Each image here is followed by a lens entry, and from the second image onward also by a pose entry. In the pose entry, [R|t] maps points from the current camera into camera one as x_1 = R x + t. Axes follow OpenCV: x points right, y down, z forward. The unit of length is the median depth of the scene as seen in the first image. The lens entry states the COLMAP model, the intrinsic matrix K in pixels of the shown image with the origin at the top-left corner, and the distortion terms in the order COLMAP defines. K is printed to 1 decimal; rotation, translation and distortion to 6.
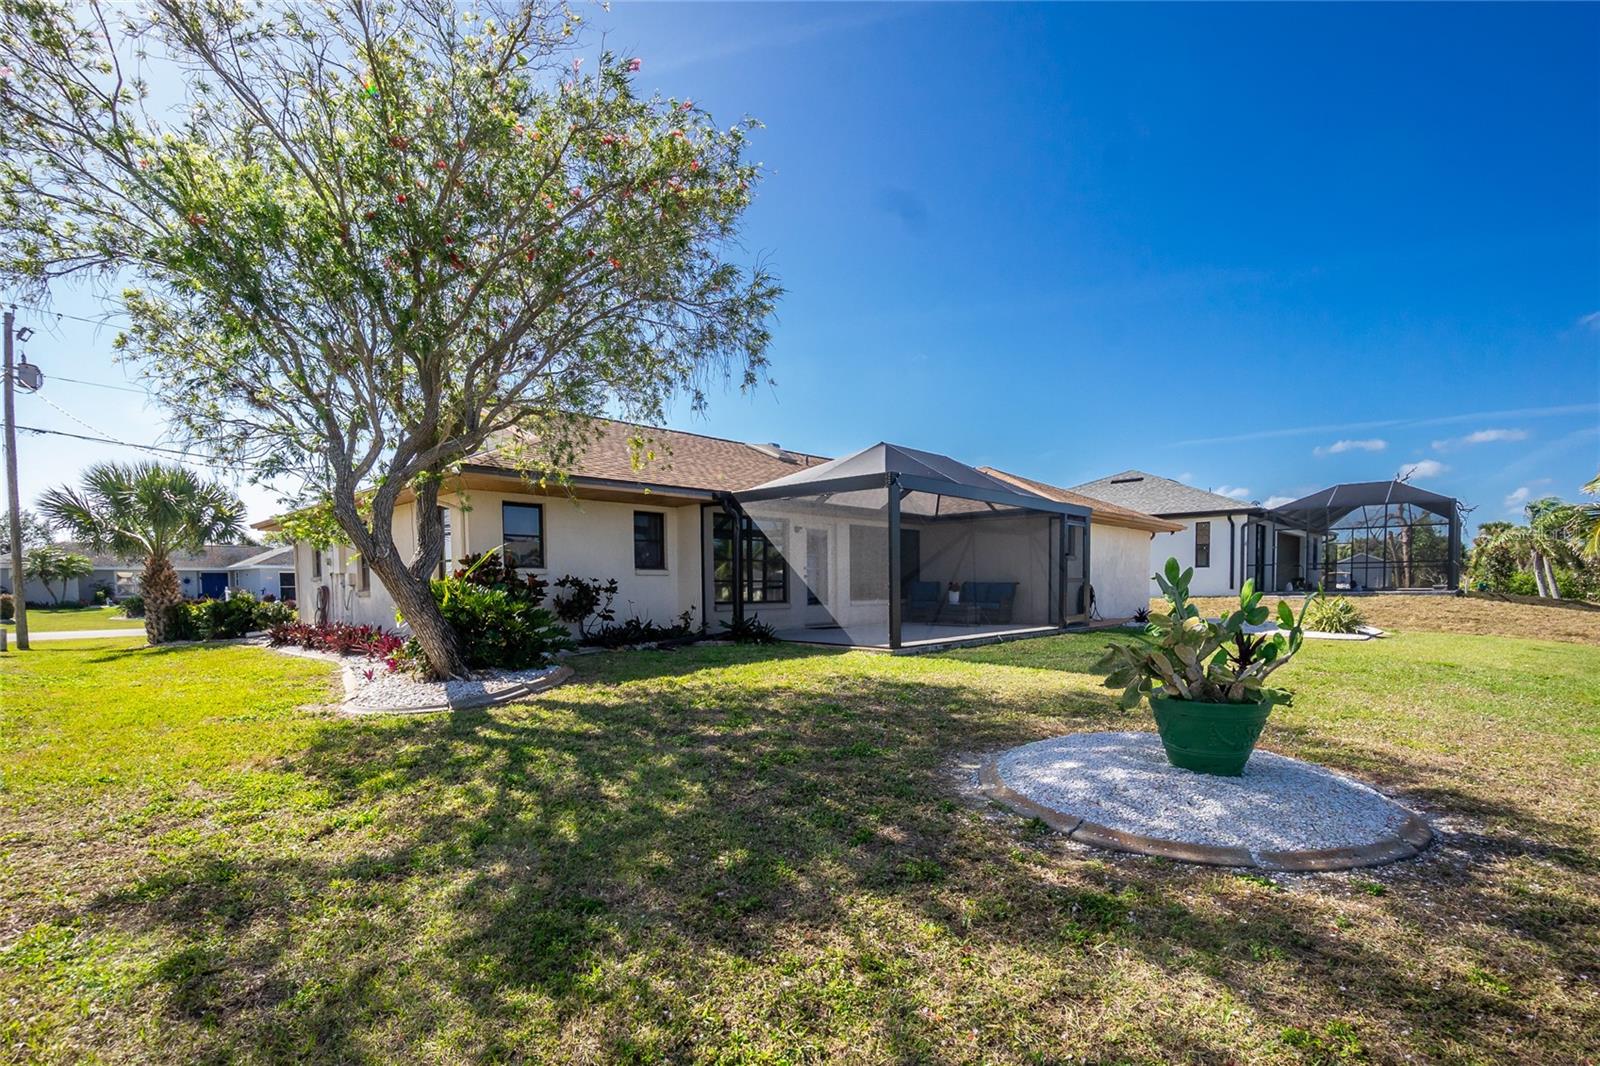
lens RADIAL K [[693.4, 0, 799.1], [0, 693.4, 600.0], [0, 0, 1]] dist [-0.001177, -0.000350]
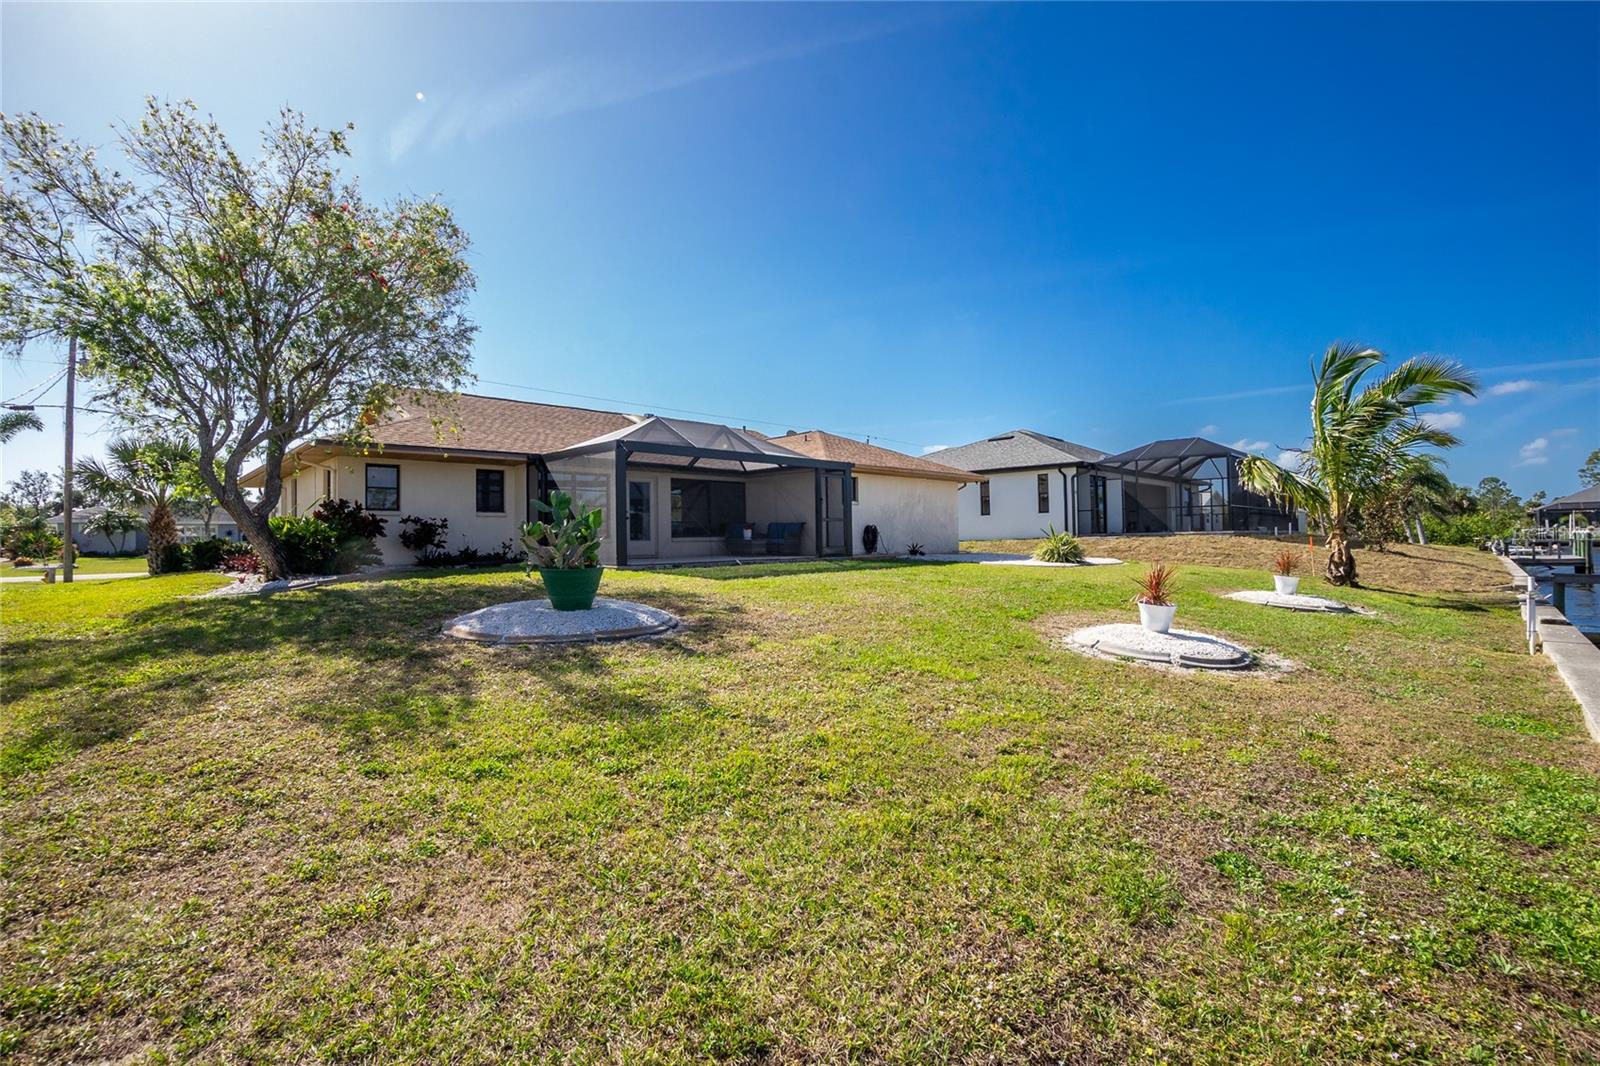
lens RADIAL K [[676.4, 0, 800.0], [0, 676.4, 533.0], [0, 0, 1]] dist [-0.009339, -0.000029]
pose [[0.998870, -0.005459, -0.047218, 0.462711], [0.003935, 0.999470, -0.032325, 0.040818], [0.047369, 0.032103, 0.998361, -0.279991]]
